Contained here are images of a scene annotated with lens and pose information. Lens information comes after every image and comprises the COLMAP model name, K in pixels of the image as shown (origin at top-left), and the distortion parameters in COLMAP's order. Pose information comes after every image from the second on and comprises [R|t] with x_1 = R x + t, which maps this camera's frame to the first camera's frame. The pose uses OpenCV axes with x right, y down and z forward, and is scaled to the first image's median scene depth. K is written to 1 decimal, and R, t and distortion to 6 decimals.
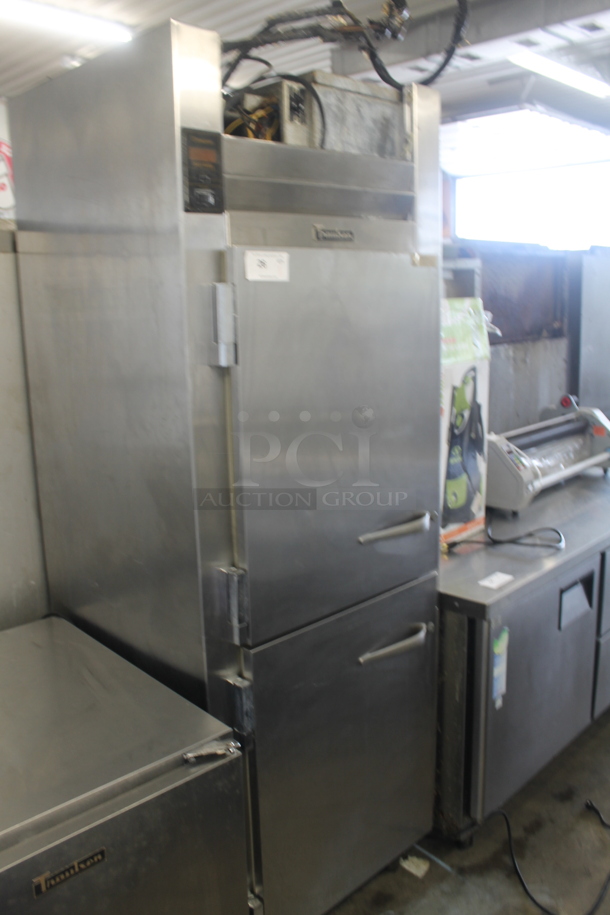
lens RADIAL K [[795.2, 0, 307.4], [0, 795.2, 466.4], [0, 0, 1]] dist [-0.152881, 0.122990]
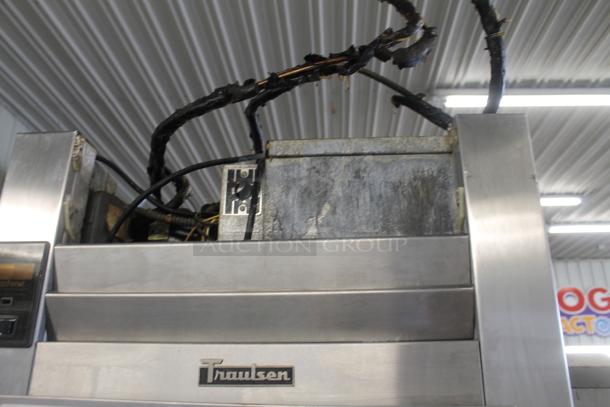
lens RADIAL K [[530.1, 0, 305.0], [0, 530.1, 203.5], [0, 0, 1]] dist [-0.152881, 0.122990]
pose [[0.646558, -0.242745, -0.723214, 0.354094], [-0.183912, 0.870462, -0.456587, -0.225865], [0.740364, 0.428218, 0.518160, 0.739516]]
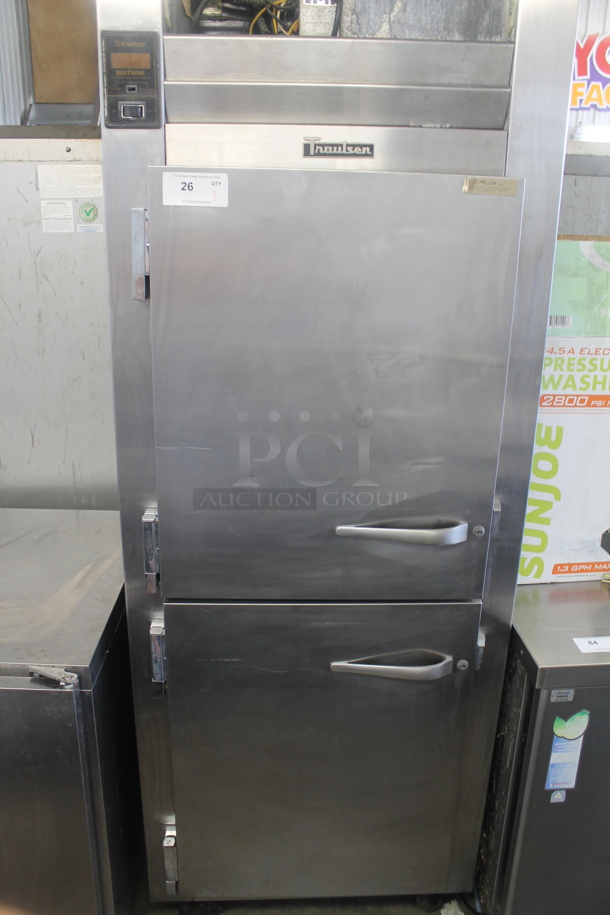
lens RADIAL K [[795.2, 0, 307.4], [0, 795.2, 466.4], [0, 0, 1]] dist [-0.152881, 0.122990]
pose [[0.739004, 0.262573, -0.620426, 0.549249], [-0.180665, 0.964429, 0.192966, -0.127386], [0.649025, -0.030513, 0.760155, 0.360614]]
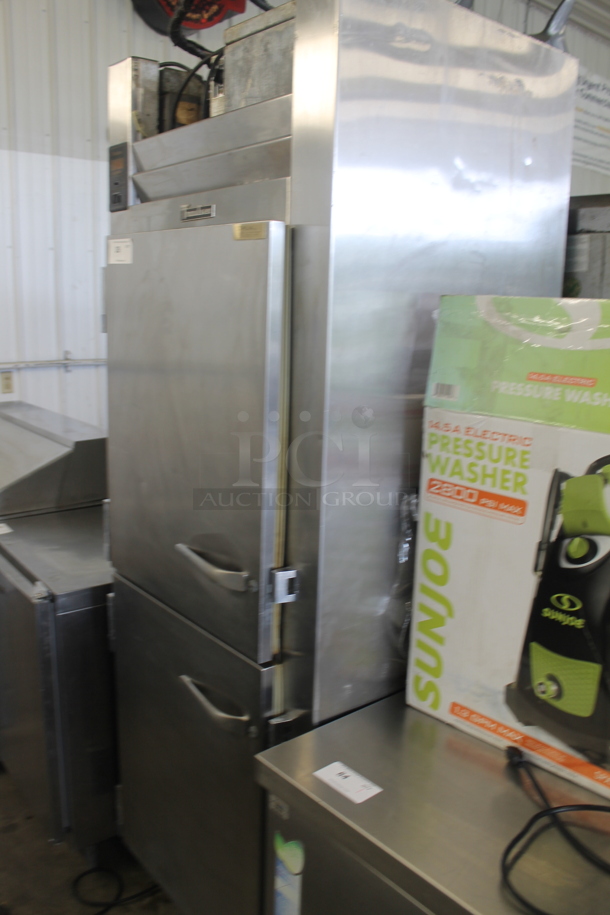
lens RADIAL K [[795.2, 0, 307.4], [0, 795.2, 466.4], [0, 0, 1]] dist [-0.152881, 0.122990]
pose [[-0.103332, 0.232175, -0.967170, 0.928476], [-0.230936, 0.940203, 0.250374, -0.261098], [0.967466, 0.249226, -0.043535, 1.177578]]
